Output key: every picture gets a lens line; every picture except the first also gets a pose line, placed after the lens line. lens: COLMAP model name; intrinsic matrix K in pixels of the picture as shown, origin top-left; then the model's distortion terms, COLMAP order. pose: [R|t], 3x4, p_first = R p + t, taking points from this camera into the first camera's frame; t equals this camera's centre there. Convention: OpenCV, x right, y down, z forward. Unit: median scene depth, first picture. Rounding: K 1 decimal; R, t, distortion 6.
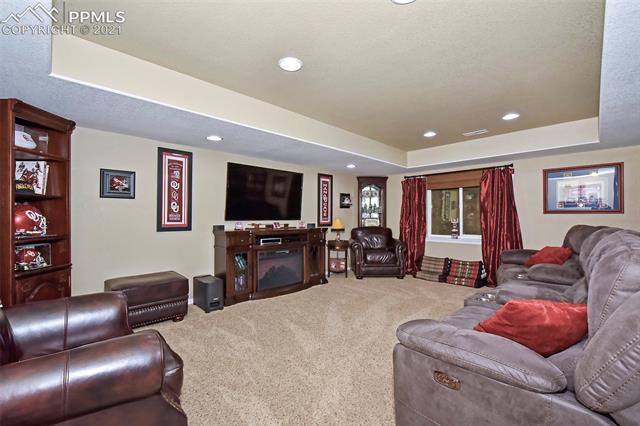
lens RADIAL K [[271.8, 0, 319.5], [0, 271.8, 214.7], [0, 0, 1]] dist [-0.003936, -0.000278]
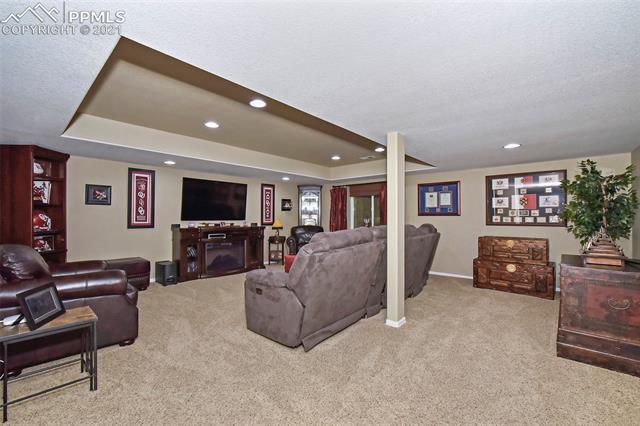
lens RADIAL K [[271.8, 0, 320.9], [0, 271.8, 214.5], [0, 0, 1]] dist [-0.003936, -0.000278]
pose [[0.997494, 0.001212, 0.070737, 0.268486], [-0.000986, 0.999994, -0.003231, -0.005462], [-0.070740, 0.003153, 0.997490, -0.420999]]
